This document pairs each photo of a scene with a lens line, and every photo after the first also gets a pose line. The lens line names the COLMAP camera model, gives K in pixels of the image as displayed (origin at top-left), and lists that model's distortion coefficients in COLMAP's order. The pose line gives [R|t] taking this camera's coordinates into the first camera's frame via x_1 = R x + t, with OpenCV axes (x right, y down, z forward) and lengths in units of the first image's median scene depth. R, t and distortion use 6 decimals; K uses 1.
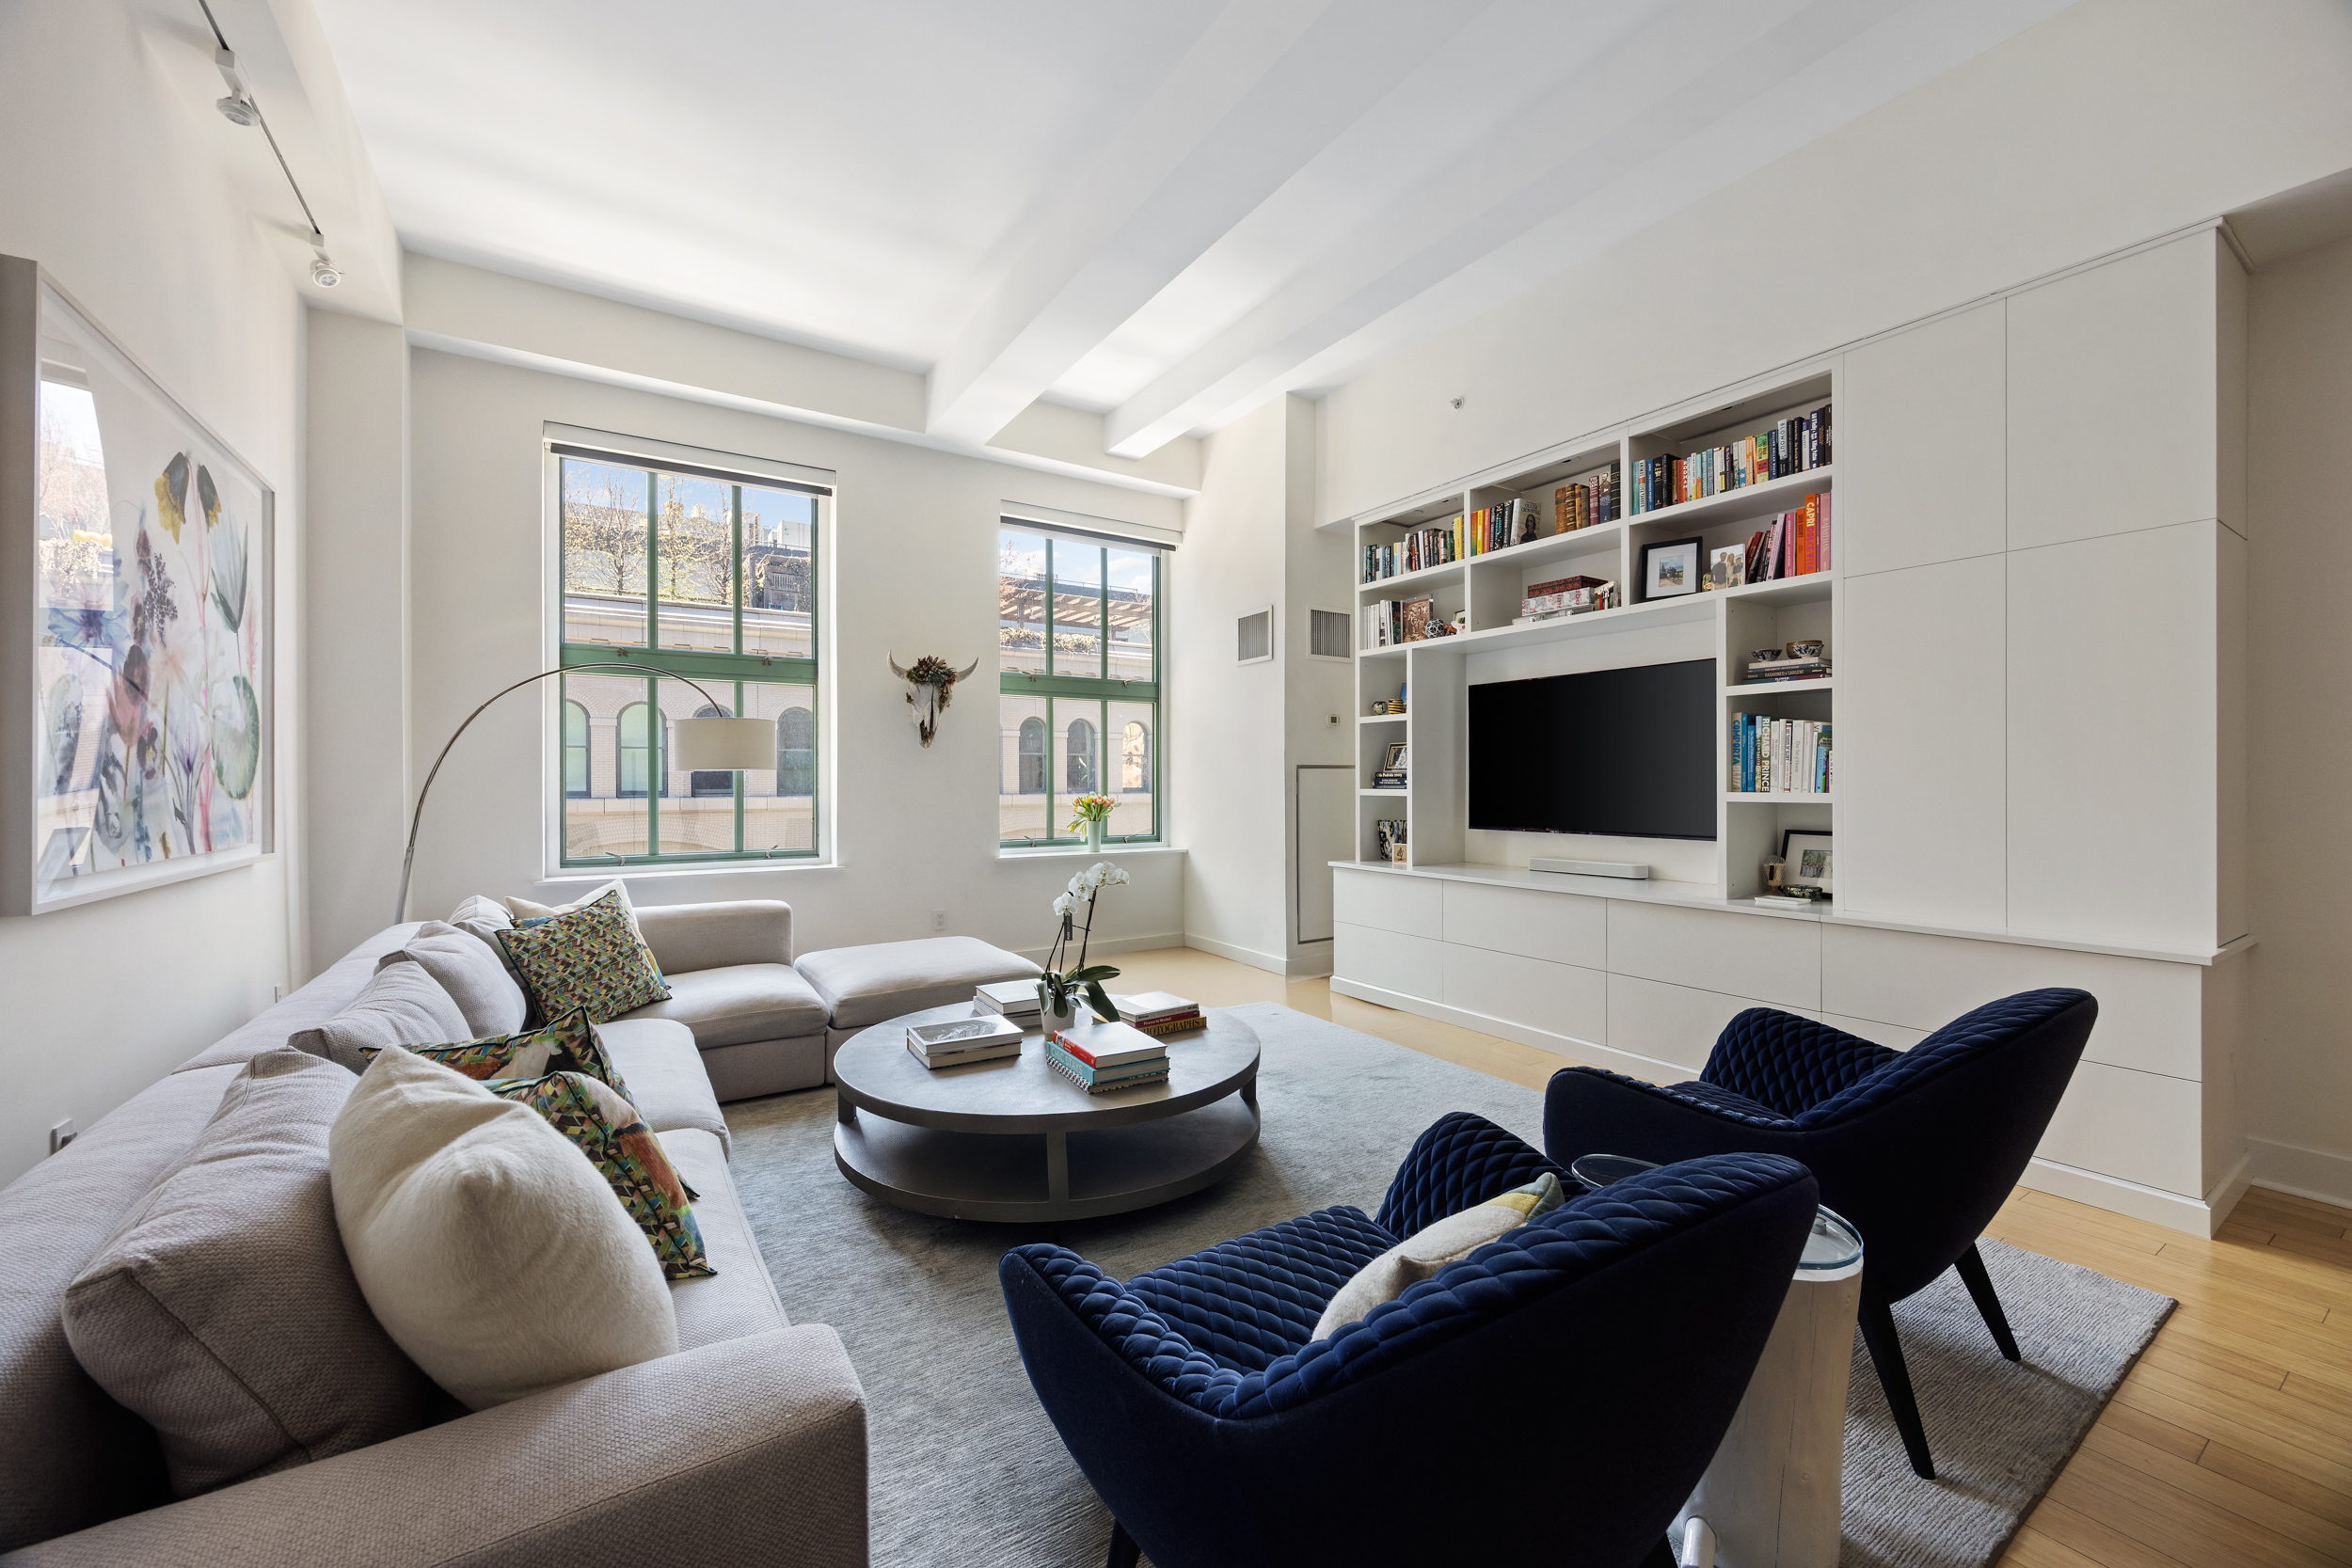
lens RADIAL K [[908.9, 0, 1182.6], [0, 908.9, 781.0], [0, 0, 1]] dist [0.002095, -0.001012]
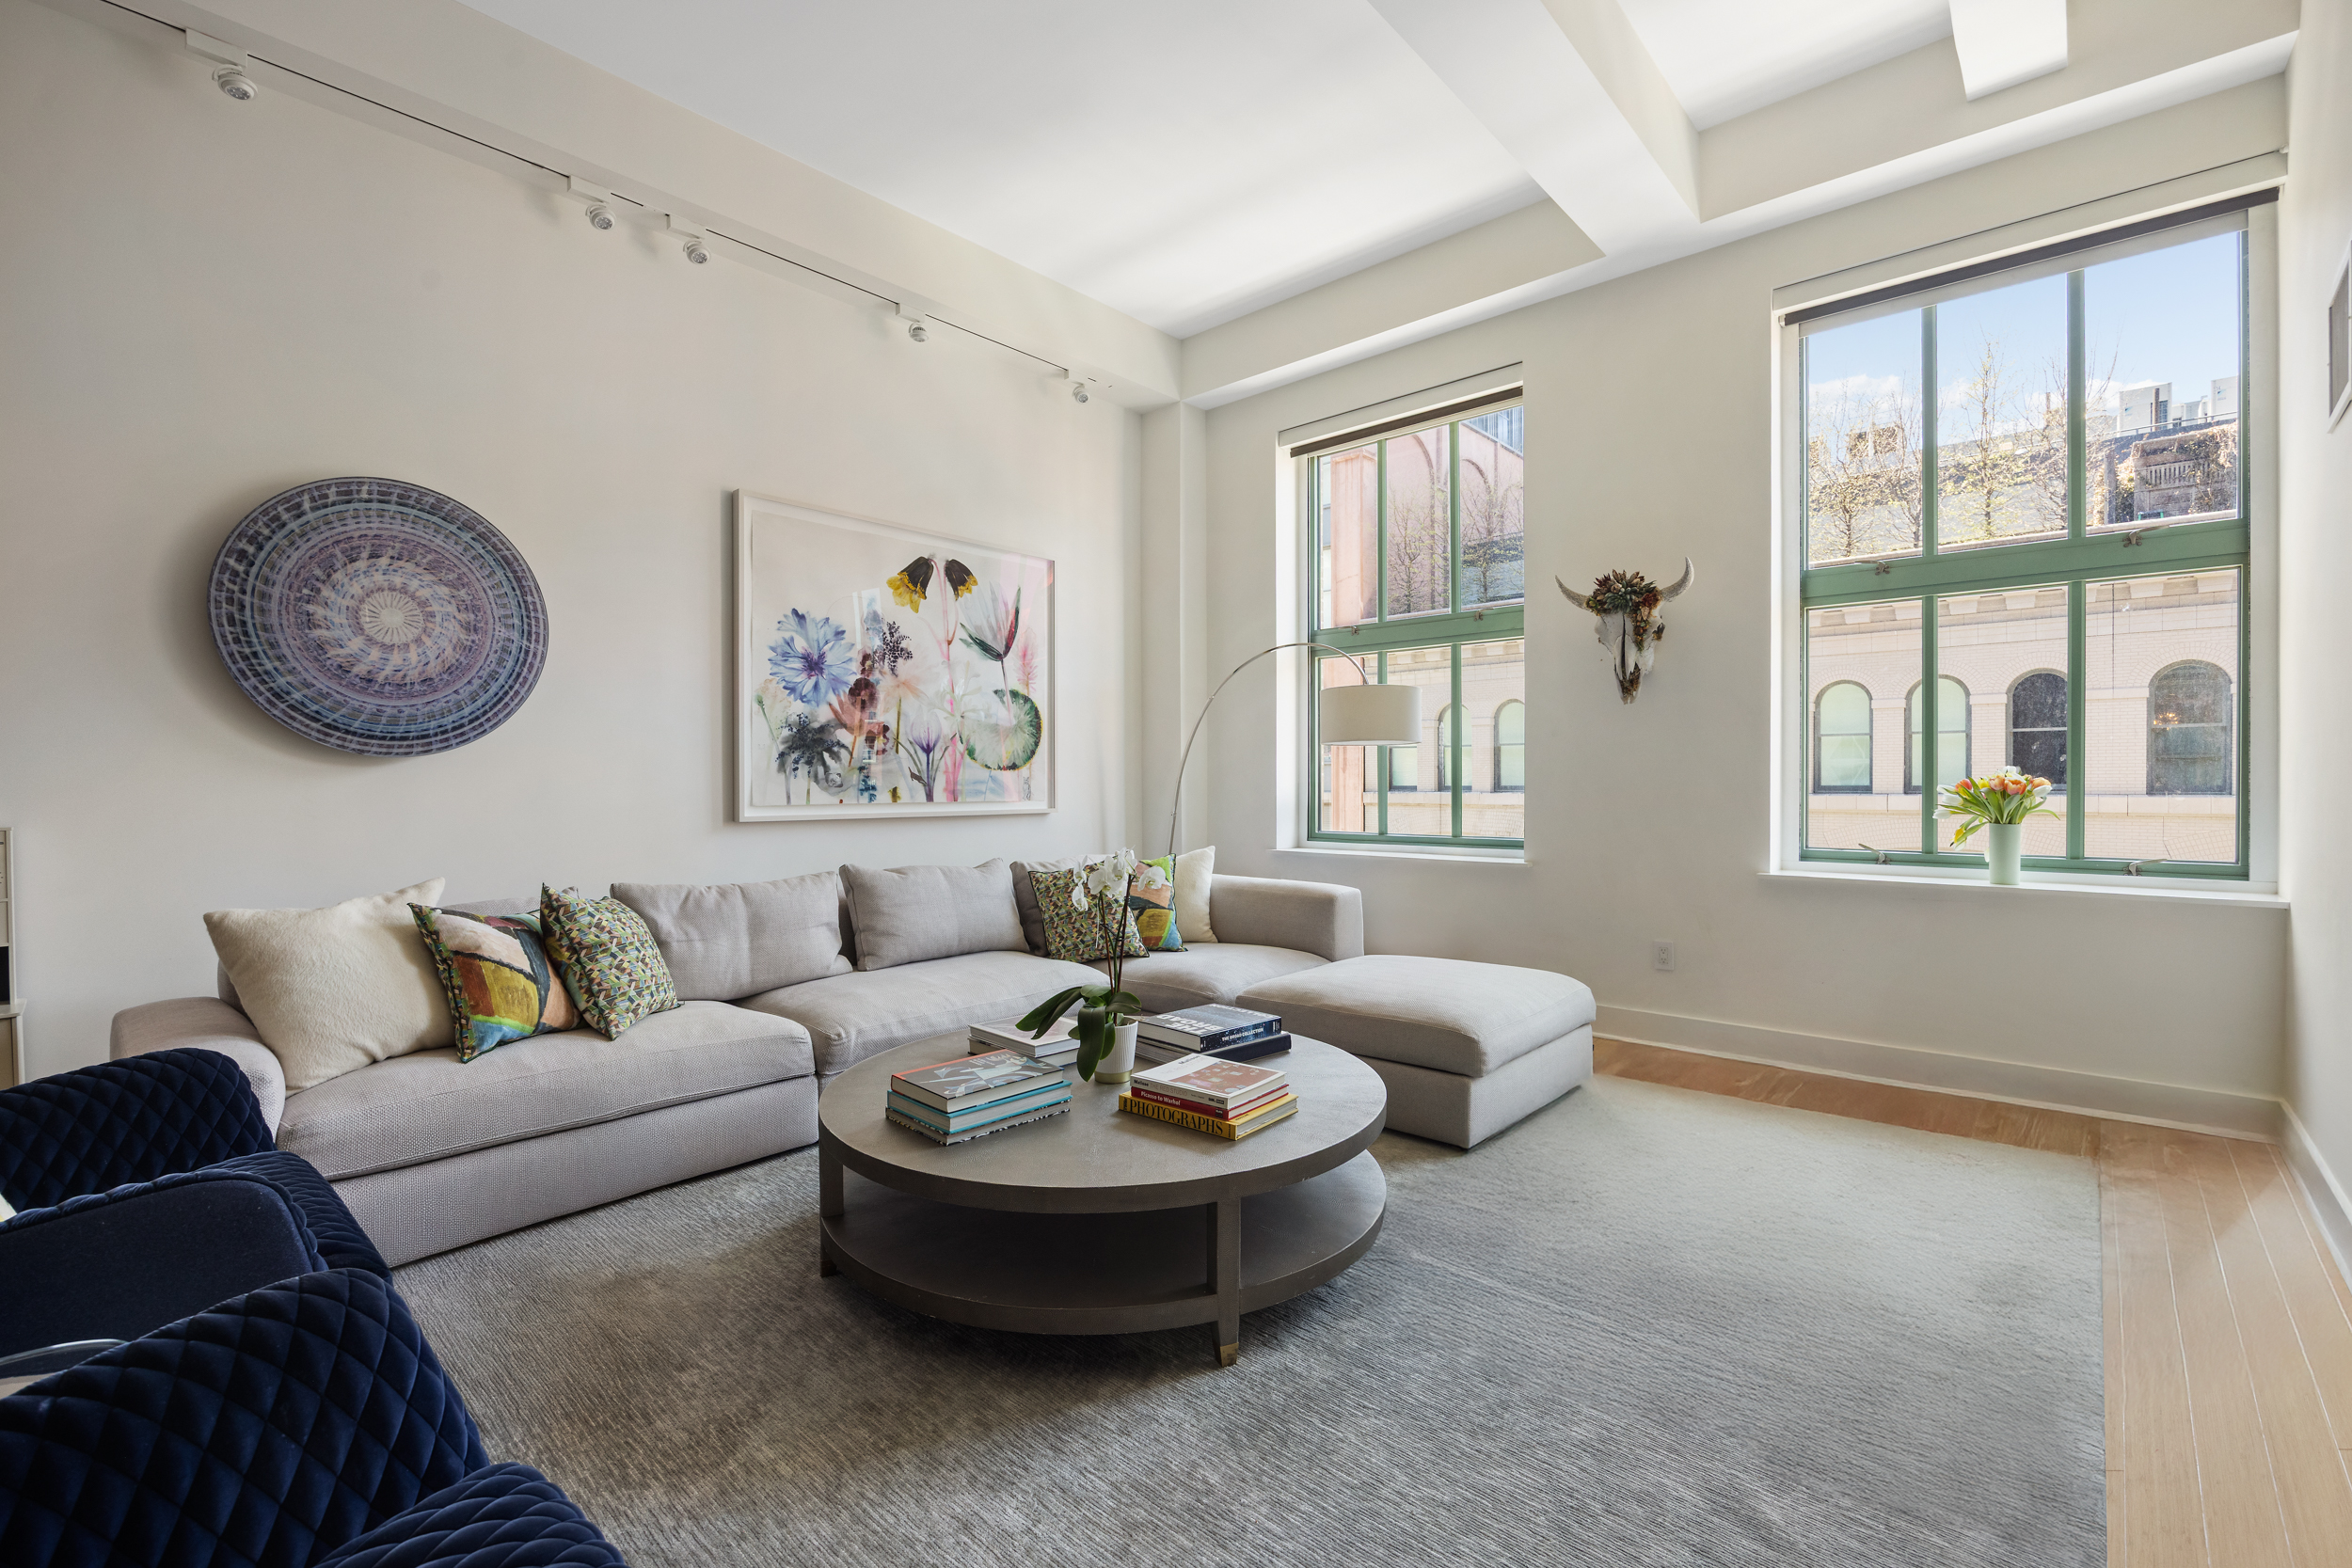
lens RADIAL K [[1025.8, 0, 1170.8], [0, 1025.8, 790.4], [0, 0, 1]] dist [-0.016107, 0.001619]
pose [[0.254556, 0.007309, -0.967031, 0.392629], [0.002680, 0.999962, 0.008263, 0.022589], [0.967054, -0.004695, 0.254526, 0.473343]]
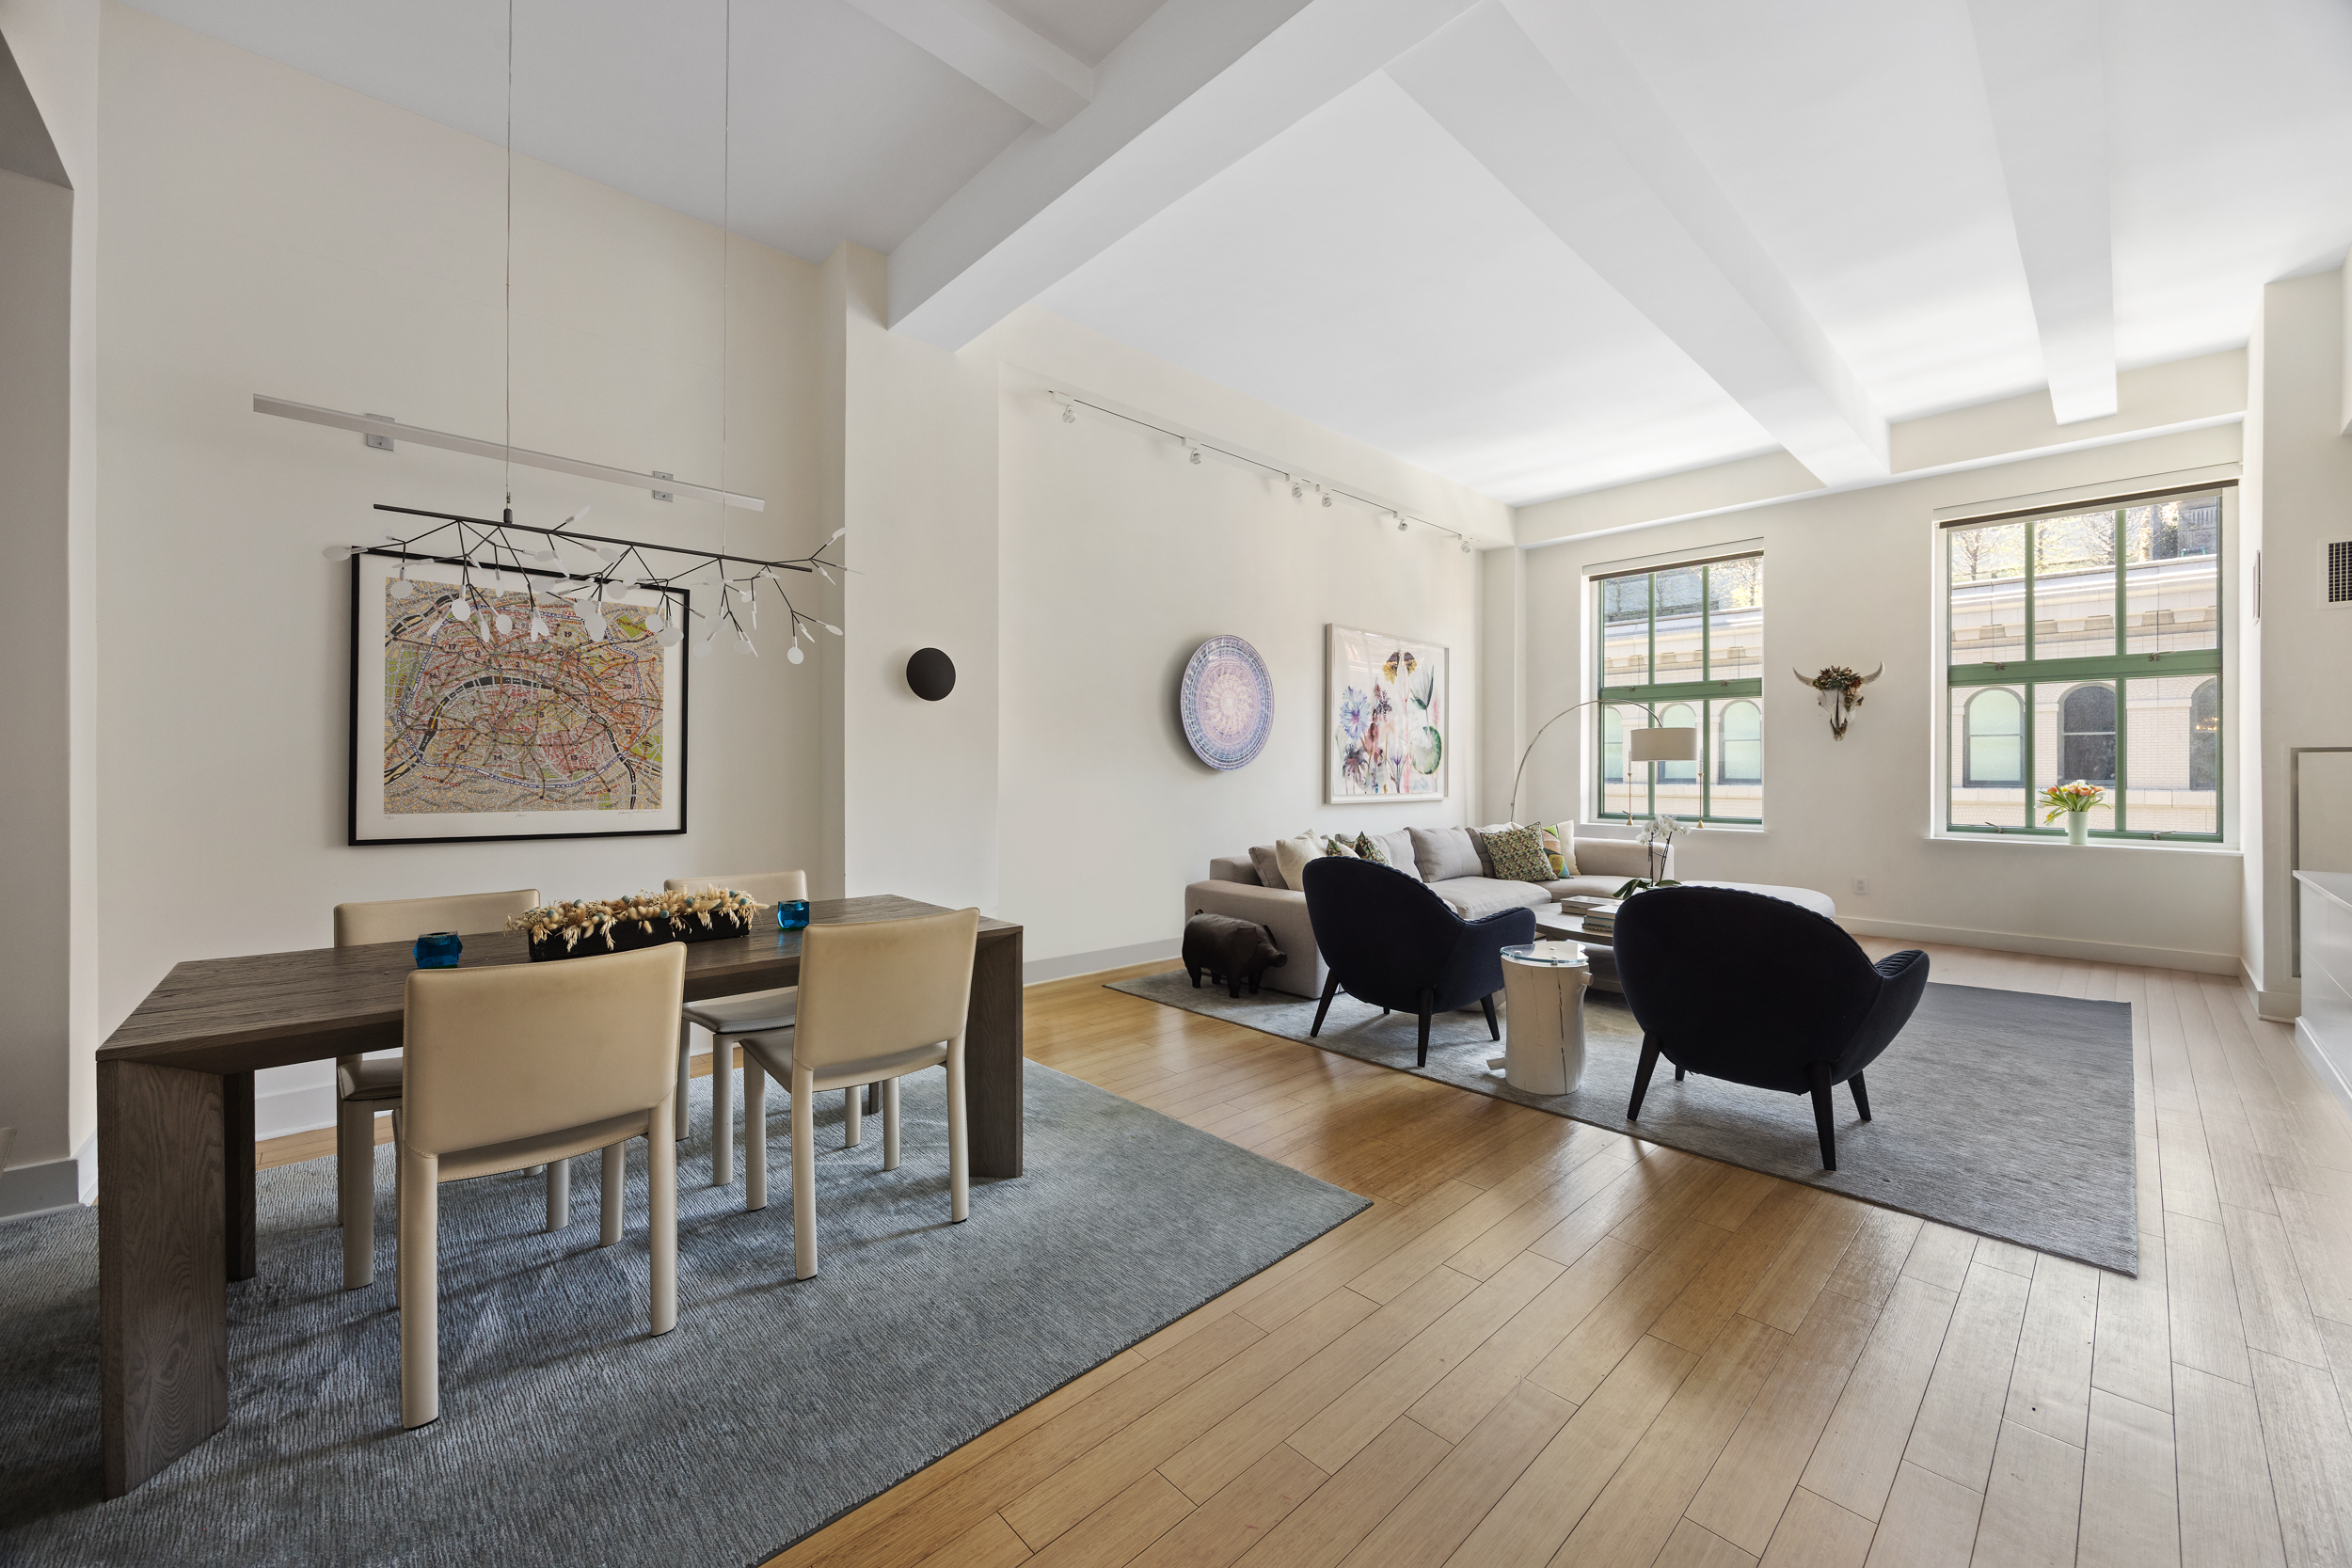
lens RADIAL K [[908.9, 0, 1165.4], [0, 908.9, 767.0], [0, 0, 1]] dist [0.002095, -0.001012]
pose [[0.174131, -0.002374, -0.984720, 0.774912], [-0.003279, 0.999990, -0.002991, 0.005083], [0.984717, 0.003750, 0.174121, -0.099685]]
